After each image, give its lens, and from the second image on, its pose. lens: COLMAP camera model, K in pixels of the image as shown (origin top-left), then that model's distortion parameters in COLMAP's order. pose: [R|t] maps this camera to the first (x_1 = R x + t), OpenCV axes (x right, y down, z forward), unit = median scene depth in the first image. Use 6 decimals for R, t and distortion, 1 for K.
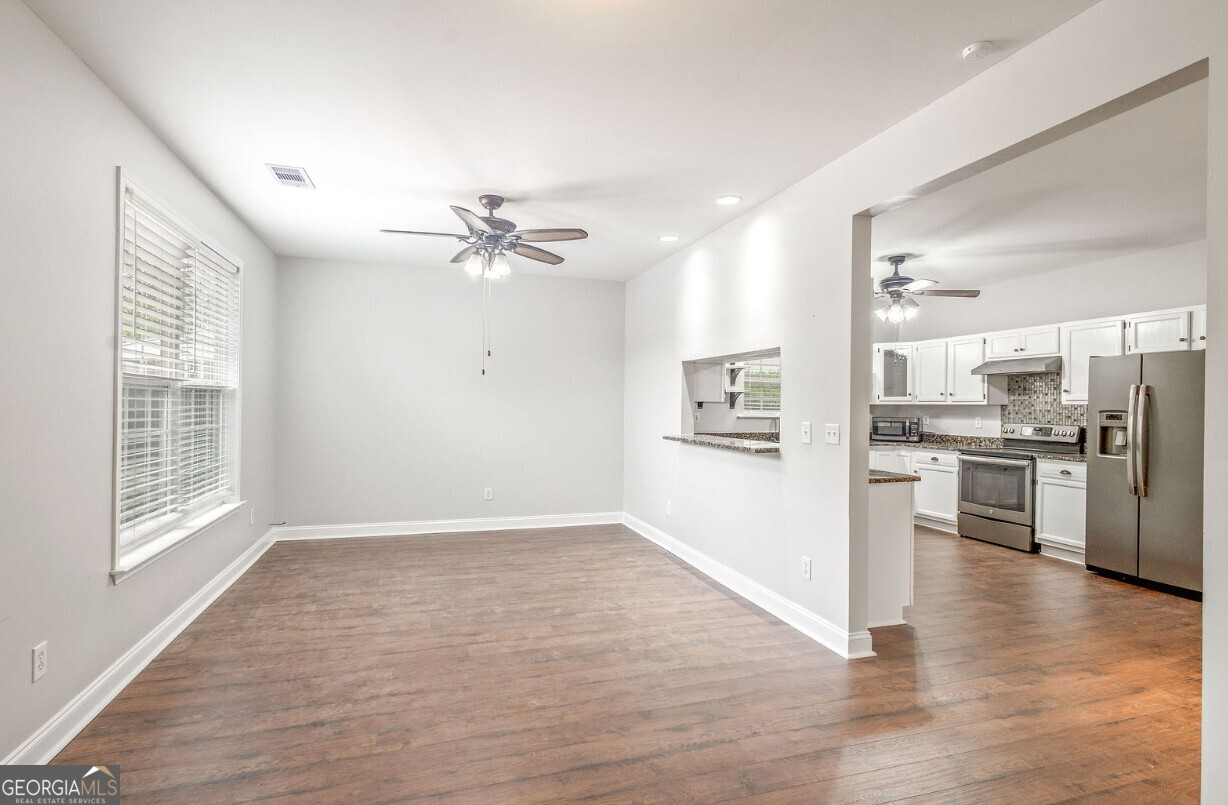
lens RADIAL K [[575.6, 0, 606.2], [0, 575.6, 406.7], [0, 0, 1]] dist [0.010412, -0.003355]
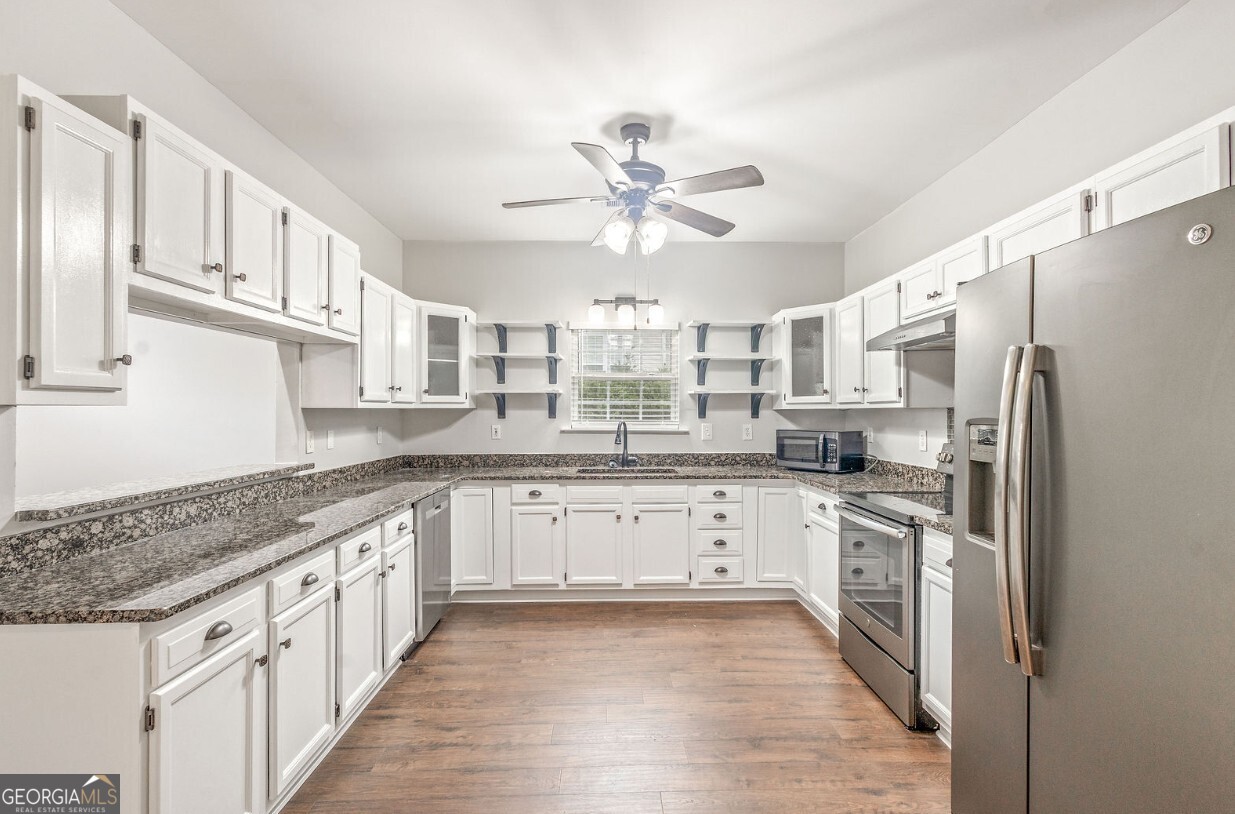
lens RADIAL K [[578.9, 0, 633.8], [0, 578.9, 407.4], [0, 0, 1]] dist [0.010412, -0.003355]
pose [[0.967784, -0.011191, -0.251533, 0.690161], [0.007966, 0.999873, -0.013834, 0.001916], [0.251656, 0.011384, 0.967750, 0.535726]]
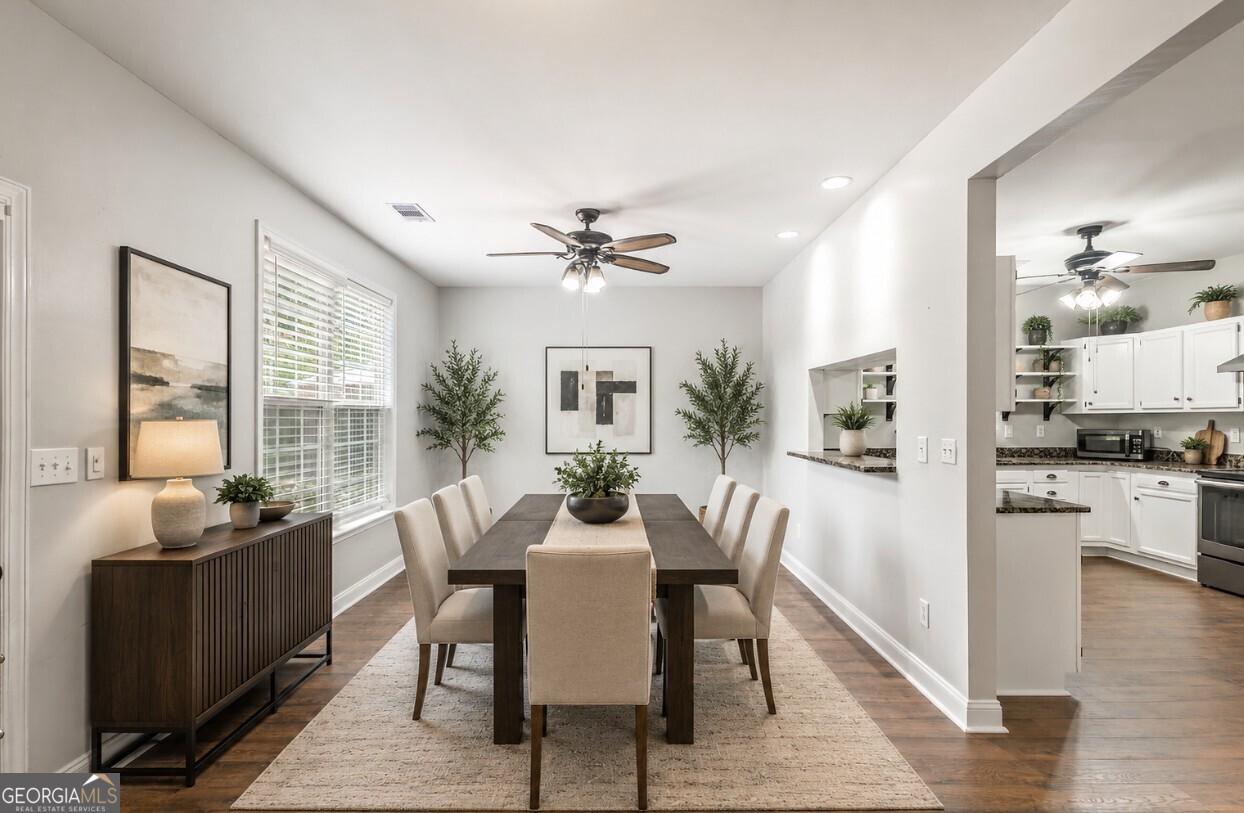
lens RADIAL K [[574.8, 0, 626.2], [0, 574.8, 419.7], [0, 0, 1]] dist [0.011294, -0.006301]
pose [[0.957714, -0.011326, -0.287499, 0.131065], [0.010691, 0.999936, -0.003779, 0.000977], [0.287523, 0.000545, 0.957773, 0.062041]]
